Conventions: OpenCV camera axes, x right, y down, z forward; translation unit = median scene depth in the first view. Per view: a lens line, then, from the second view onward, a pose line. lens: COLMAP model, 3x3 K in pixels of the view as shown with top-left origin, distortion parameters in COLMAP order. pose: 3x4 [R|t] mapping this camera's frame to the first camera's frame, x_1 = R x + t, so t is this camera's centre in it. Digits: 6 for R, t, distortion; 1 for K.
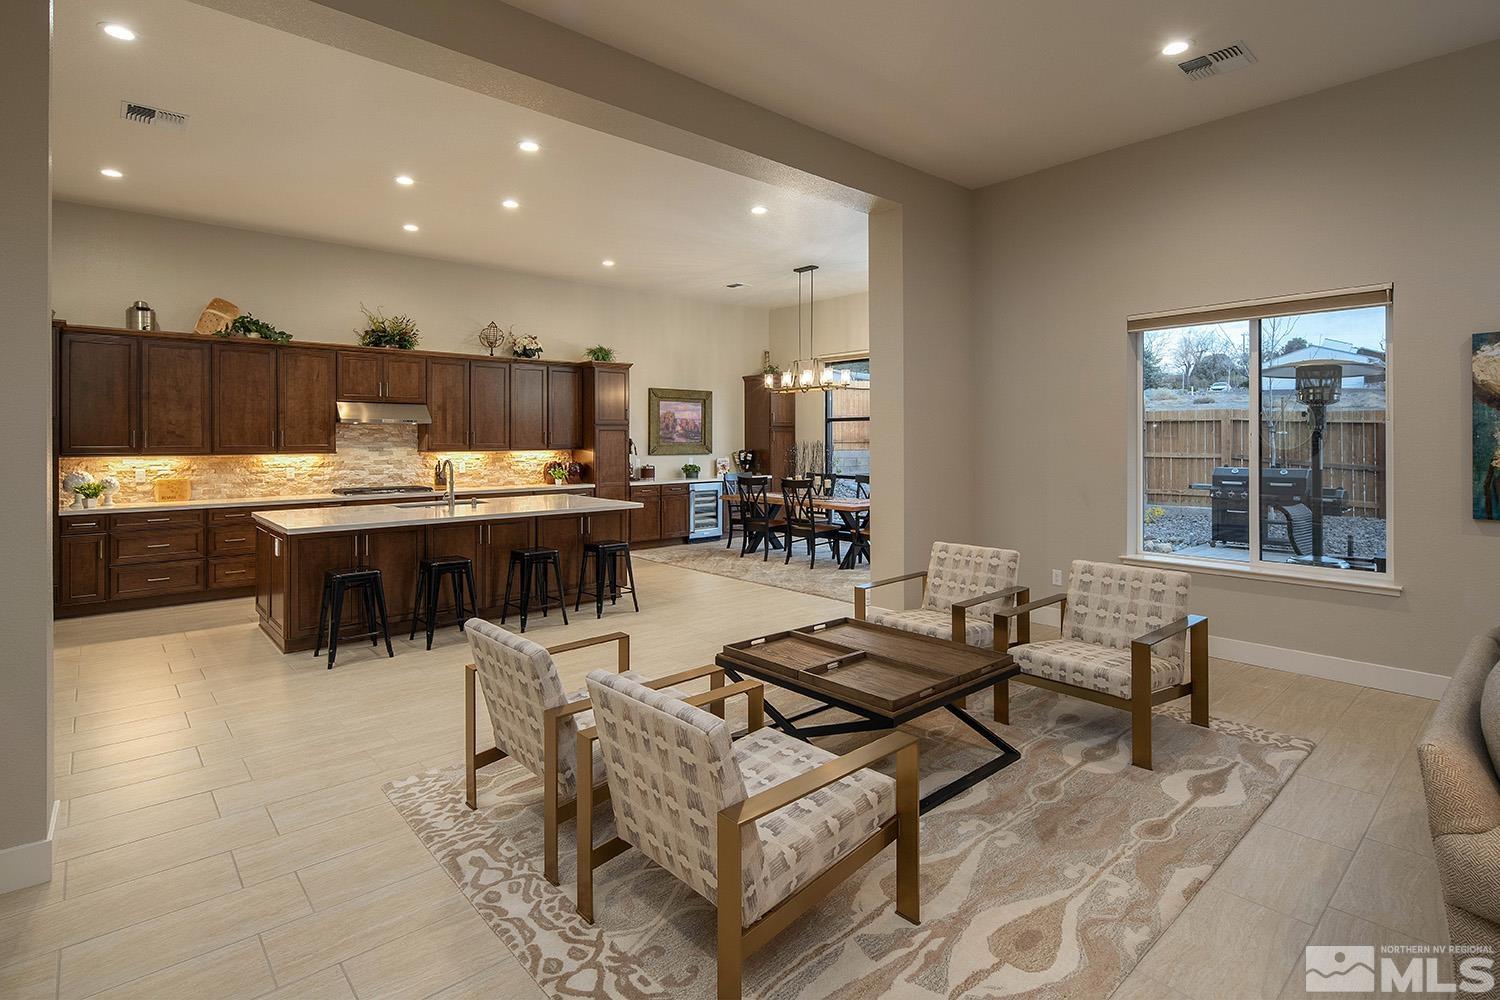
lens RADIAL K [[732.5, 0, 748.0], [0, 732.5, 441.1], [0, 0, 1]] dist [0.004923, -0.004403]
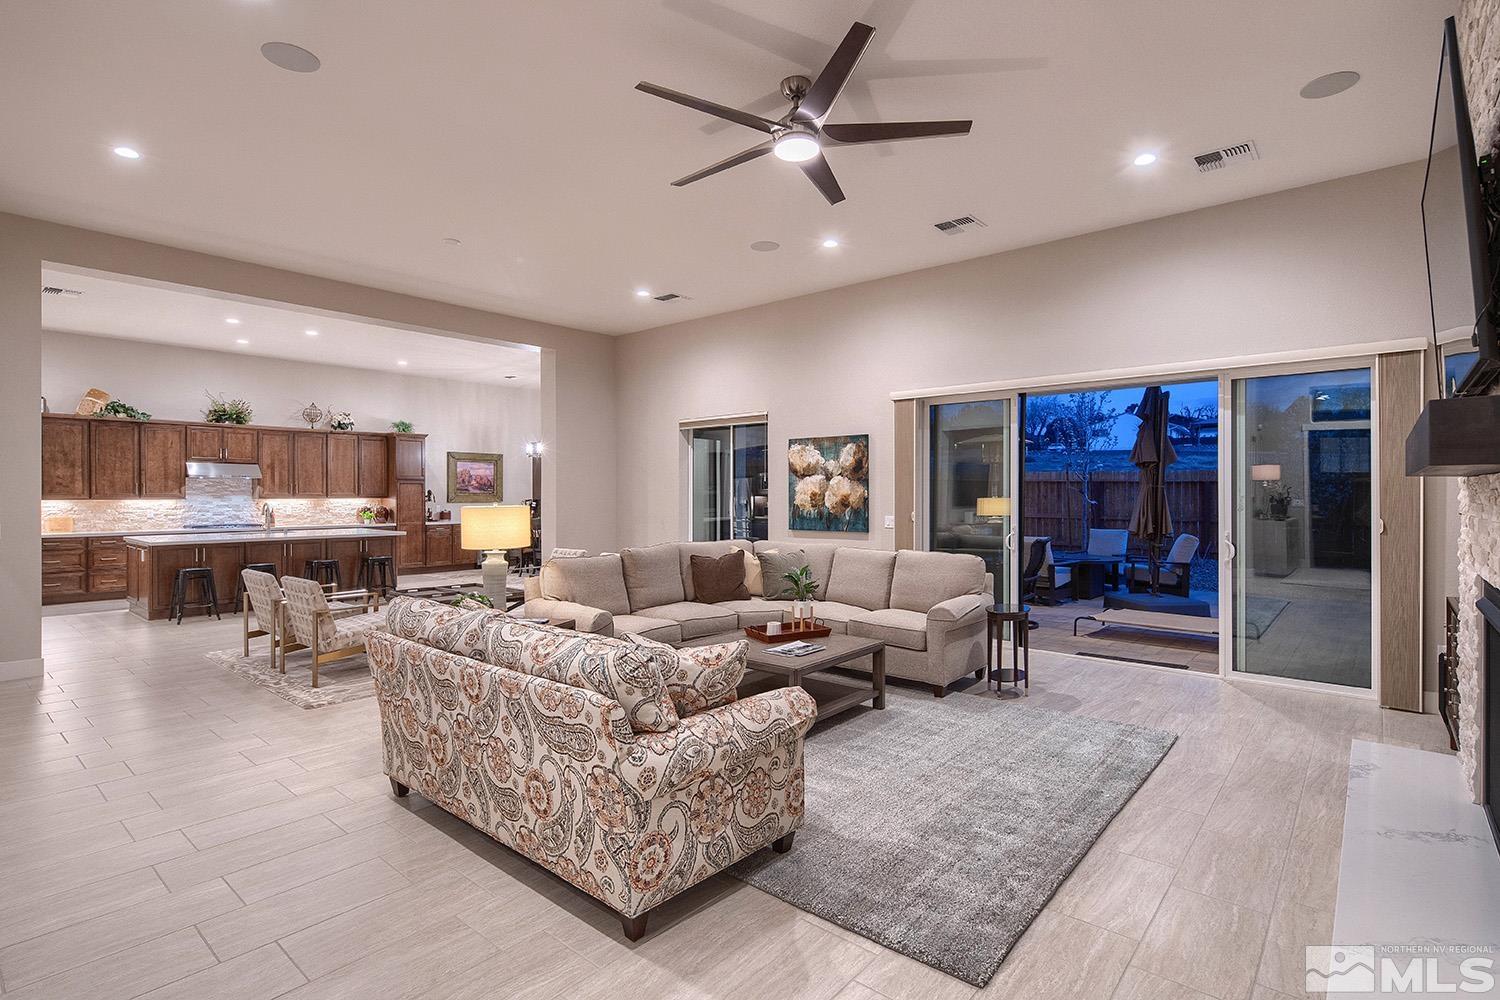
lens RADIAL K [[731.8, 0, 752.3], [0, 731.8, 499.4], [0, 0, 1]] dist [0.001914, -0.002471]
pose [[0.990744, 0.001907, 0.135729, 0.299049], [-0.002803, 0.999976, 0.006409, 0.004569], [-0.135713, -0.006730, 0.990725, -0.497052]]
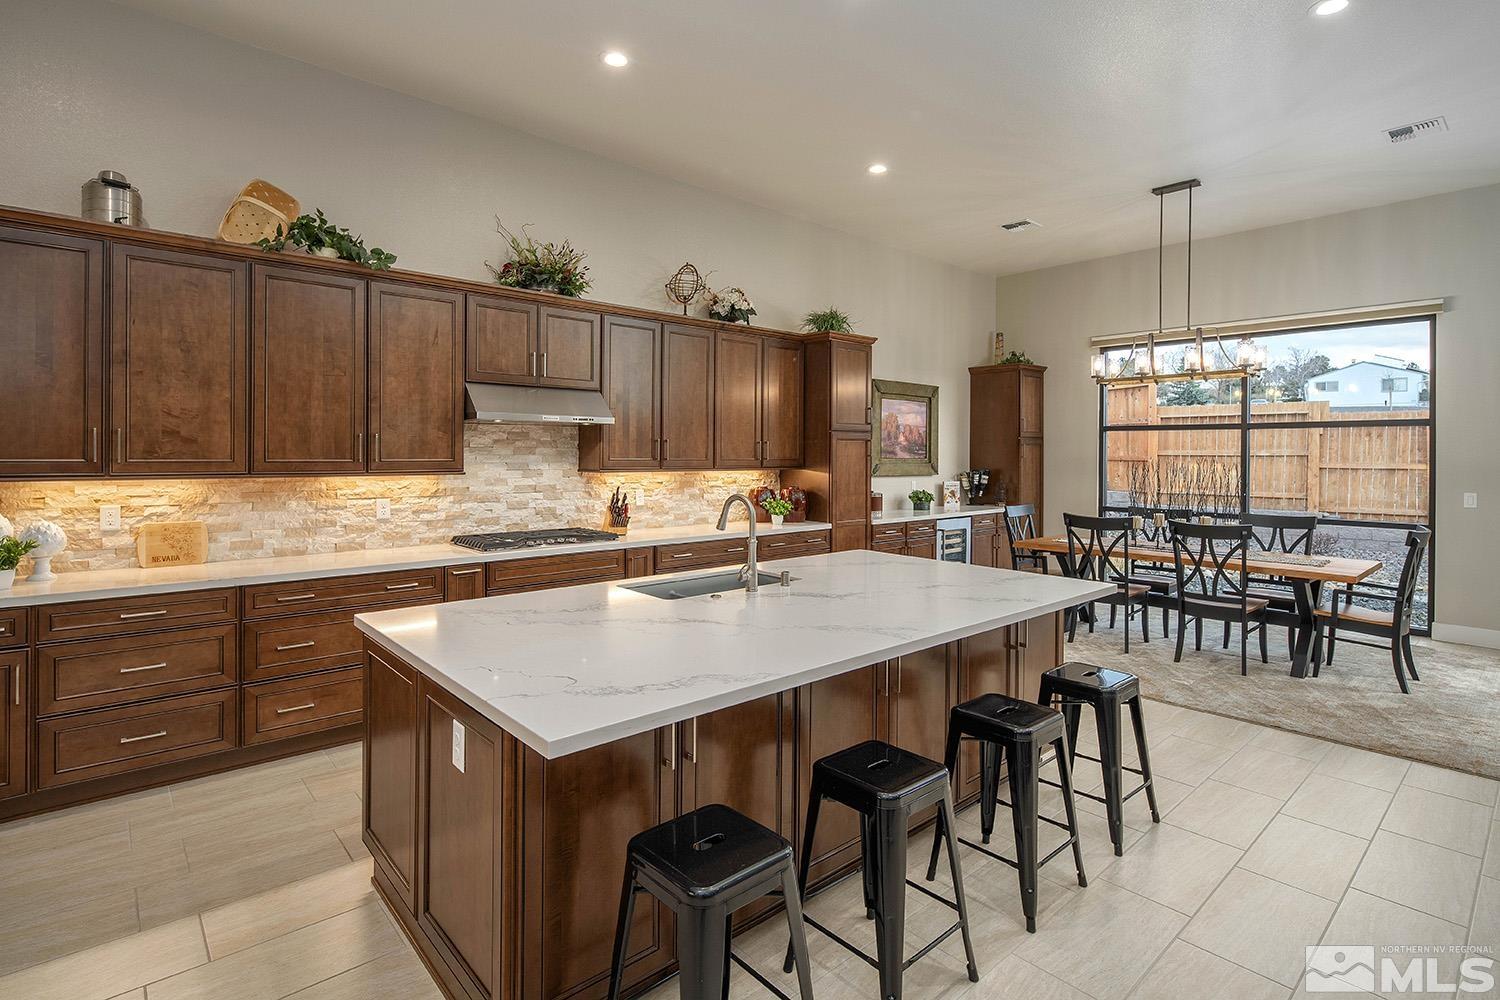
lens RADIAL K [[732.5, 0, 748.2], [0, 732.5, 458.5], [0, 0, 1]] dist [0.004923, -0.004403]
pose [[0.999947, 0.010085, 0.001978, -0.324283], [-0.010096, 0.999934, 0.005465, -0.000650], [-0.001922, -0.005484, 0.999983, 0.410951]]
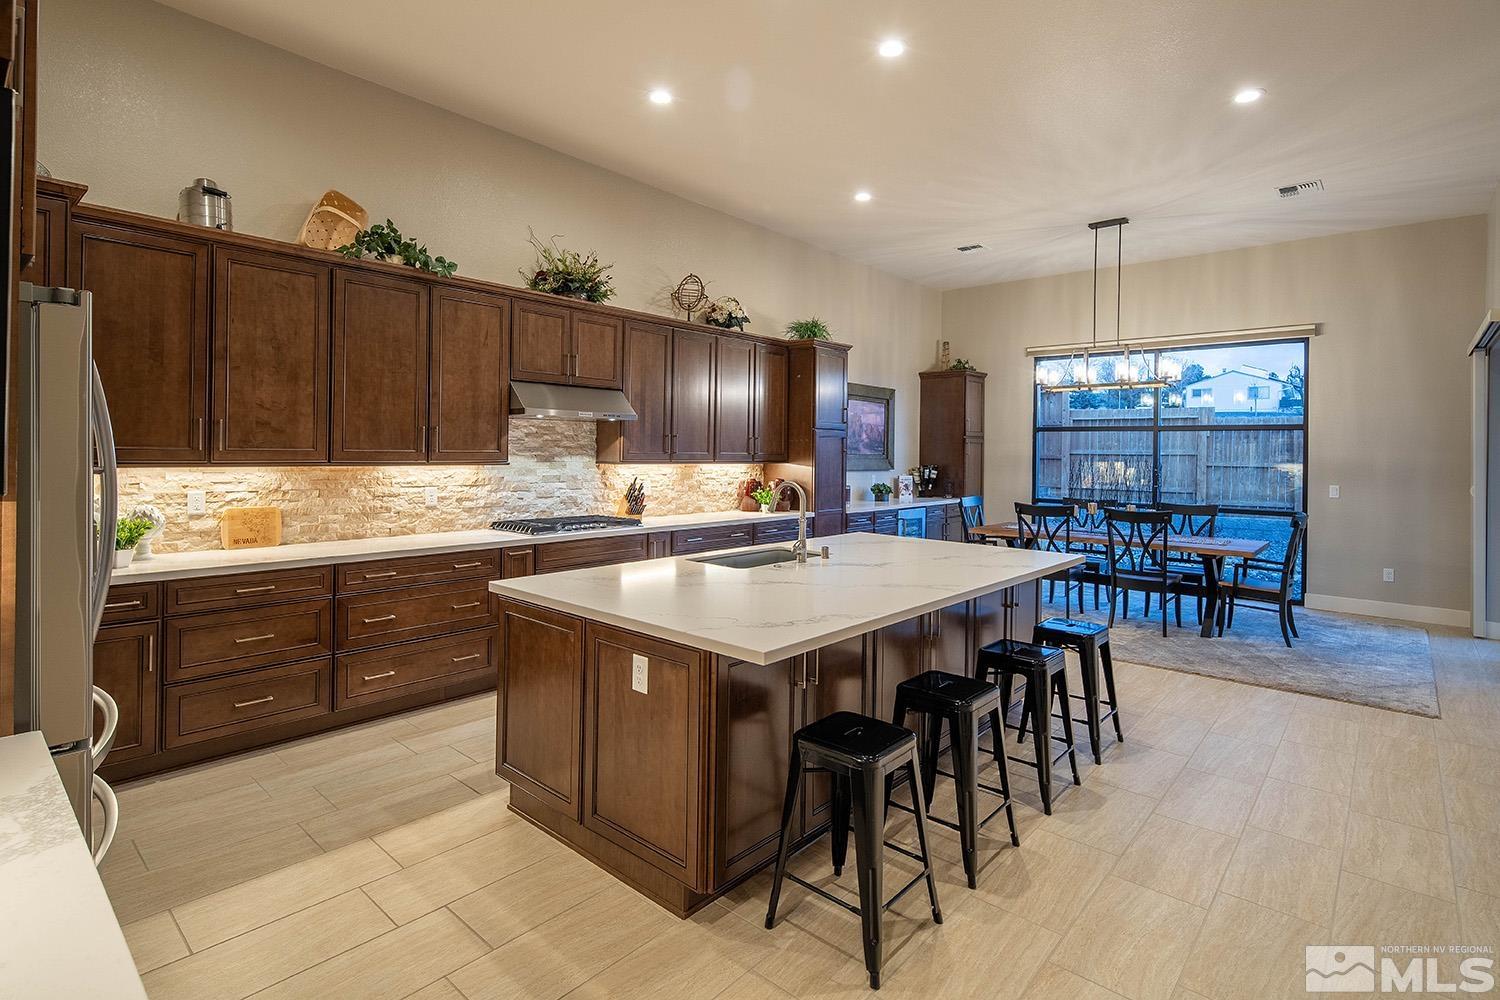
lens RADIAL K [[732.5, 0, 748.3], [0, 732.5, 455.0], [0, 0, 1]] dist [0.004923, -0.004403]
pose [[0.992874, 0.016790, 0.117977, -0.408537], [-0.017226, 0.999848, 0.002675, 0.003176], [-0.117914, -0.004689, 0.993013, 0.345560]]
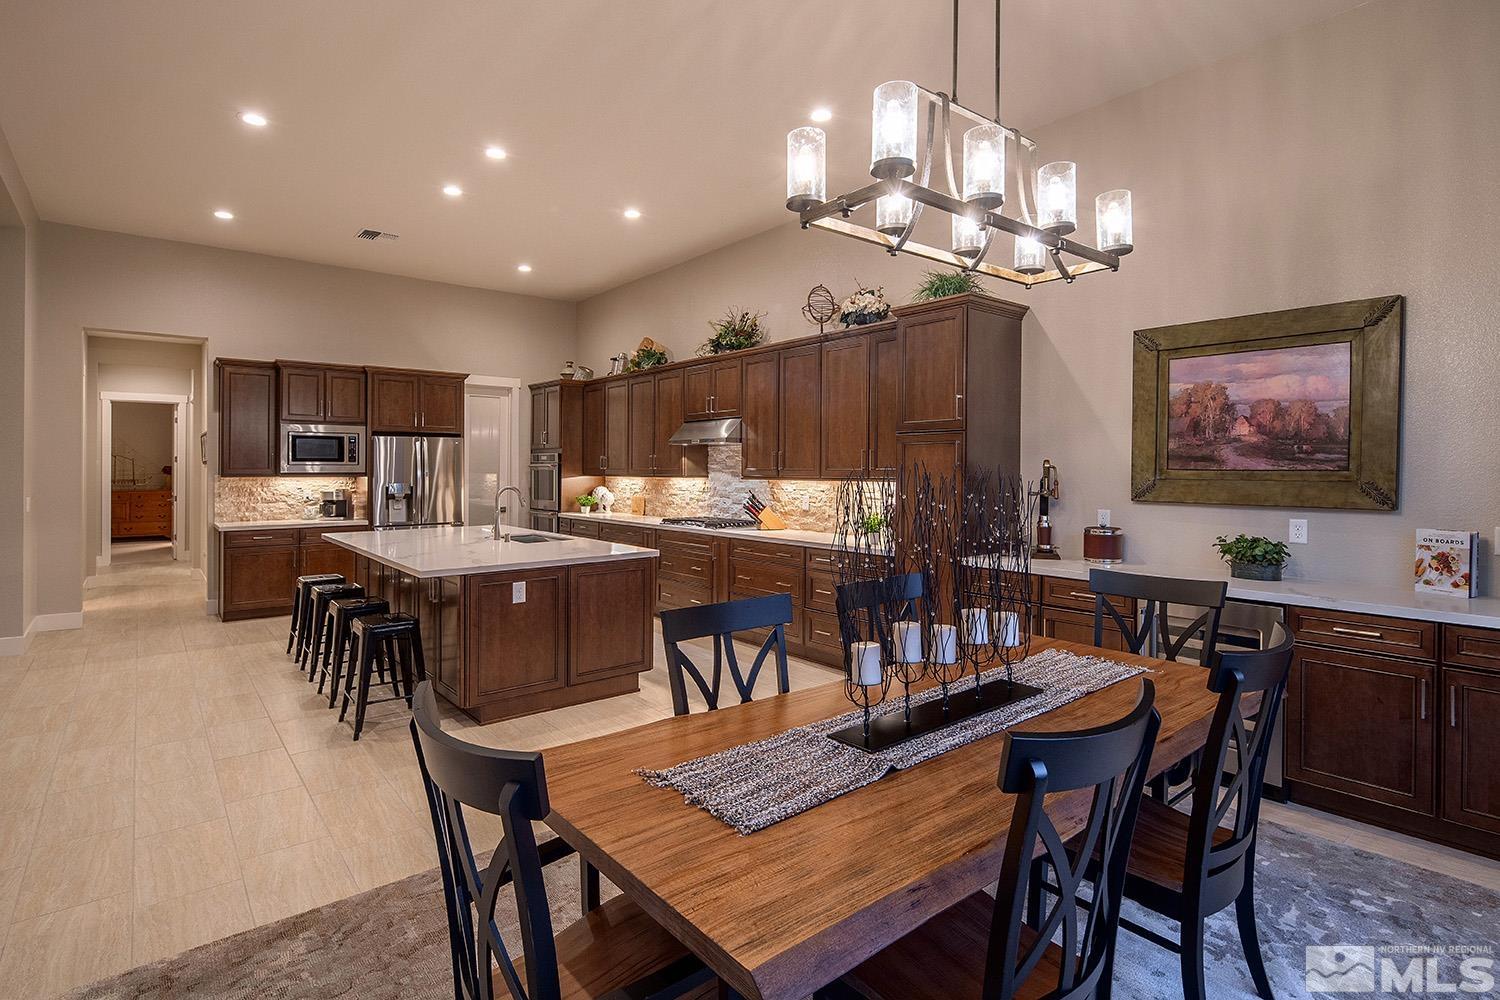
lens RADIAL K [[750.3, 0, 759.9], [0, 750.3, 493.8], [0, 0, 1]] dist [0.000872, 0.000112]
pose [[-0.035556, 0.042524, -0.998463, 0.357600], [-0.000892, 0.999093, 0.042582, -0.002709], [0.999367, 0.002404, -0.035486, 1.057282]]
